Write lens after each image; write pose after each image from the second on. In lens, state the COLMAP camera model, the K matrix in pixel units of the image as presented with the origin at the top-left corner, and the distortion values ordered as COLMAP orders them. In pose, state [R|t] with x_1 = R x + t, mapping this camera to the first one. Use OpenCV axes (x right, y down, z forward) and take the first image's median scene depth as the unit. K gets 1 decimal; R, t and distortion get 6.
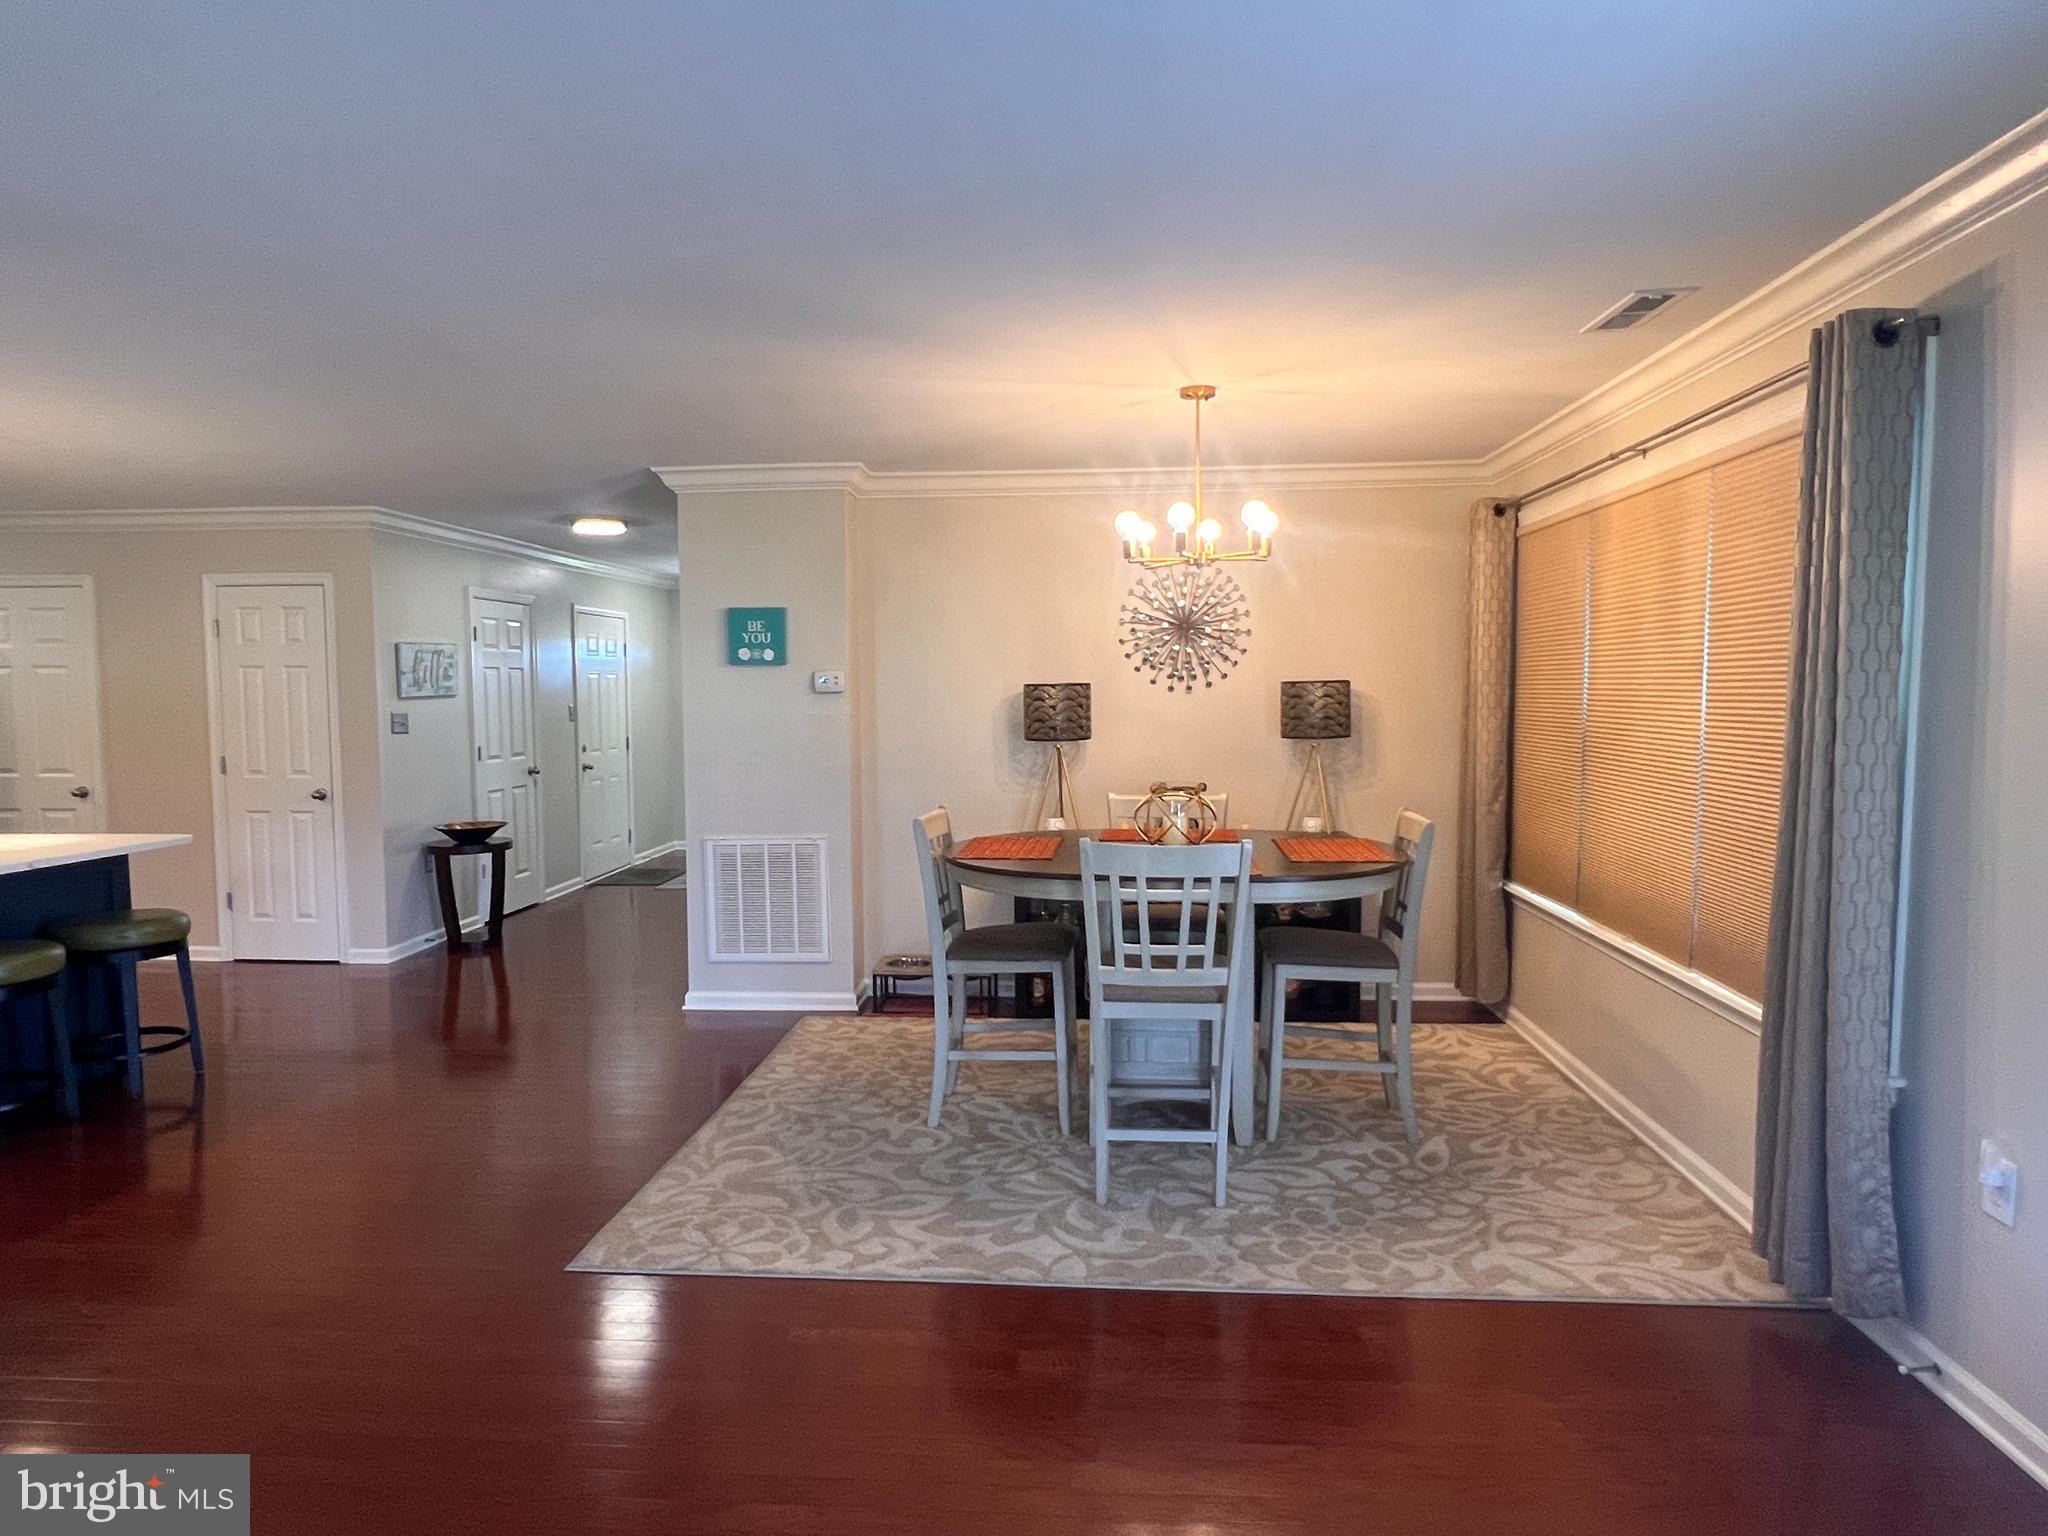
lens RADIAL K [[1243.1, 0, 1022.2], [0, 1243.1, 777.6], [0, 0, 1]] dist [0.001999, 0.001059]
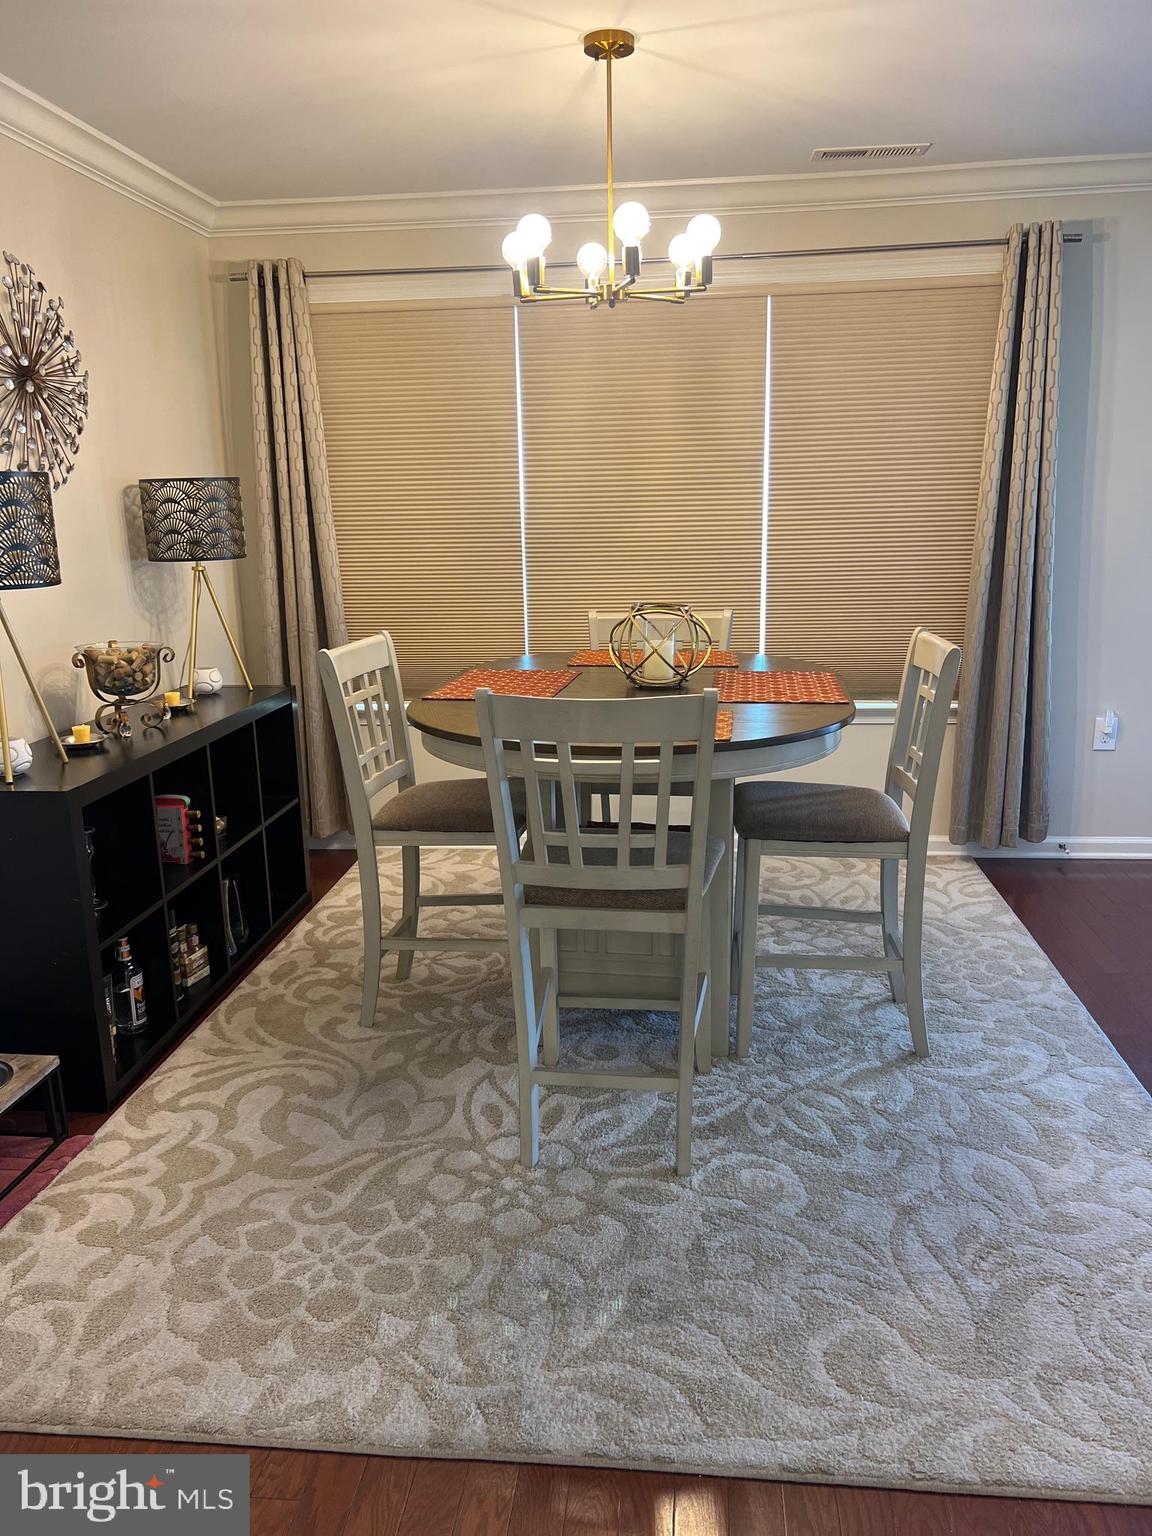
lens RADIAL K [[1160.7, 0, 578.4], [0, 1160.7, 782.9], [0, 0, 1]] dist [0.051998, -0.055683]
pose [[0.032128, -0.229225, 0.972843, -0.451895], [0.095101, 0.969631, 0.225327, -0.038085], [-0.994949, 0.085279, 0.052952, 0.747490]]
